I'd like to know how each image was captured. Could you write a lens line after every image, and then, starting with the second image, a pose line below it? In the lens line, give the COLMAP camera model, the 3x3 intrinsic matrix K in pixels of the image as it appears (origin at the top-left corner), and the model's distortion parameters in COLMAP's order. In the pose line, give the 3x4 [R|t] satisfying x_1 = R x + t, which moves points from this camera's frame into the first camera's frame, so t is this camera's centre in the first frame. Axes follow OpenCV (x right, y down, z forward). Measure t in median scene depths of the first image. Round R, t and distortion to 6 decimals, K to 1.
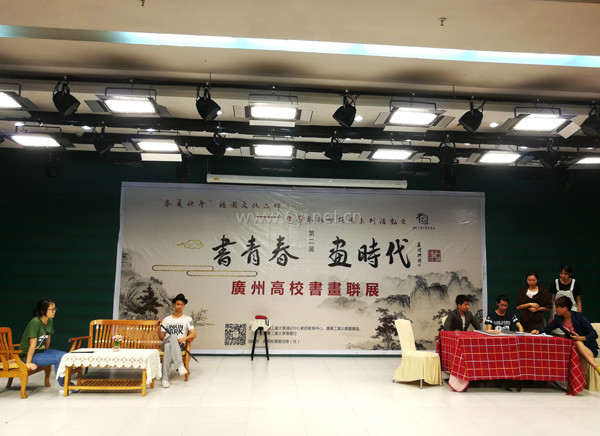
lens RADIAL K [[480.0, 0, 305.7], [0, 480.0, 215.1], [0, 0, 1]] dist [0.003401, 0.007924]
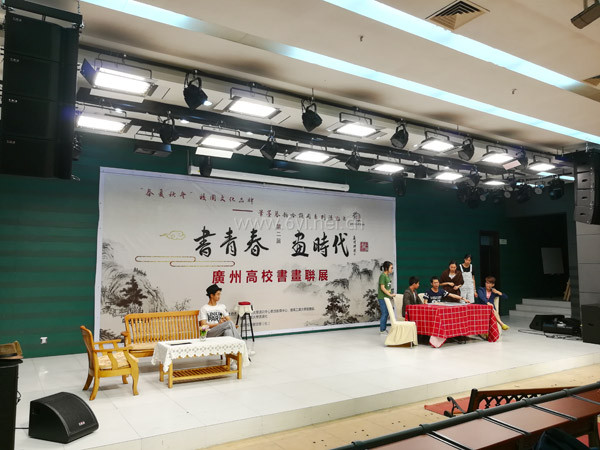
lens RADIAL K [[474.1, 0, 296.2], [0, 474.1, 228.5], [0, 0, 1]] dist [-0.003155, -0.005709]
pose [[0.879687, 0.020298, 0.475119, -0.489684], [-0.049210, 0.997611, 0.048492, -0.013733], [-0.473000, -0.066038, 0.878584, 0.012504]]
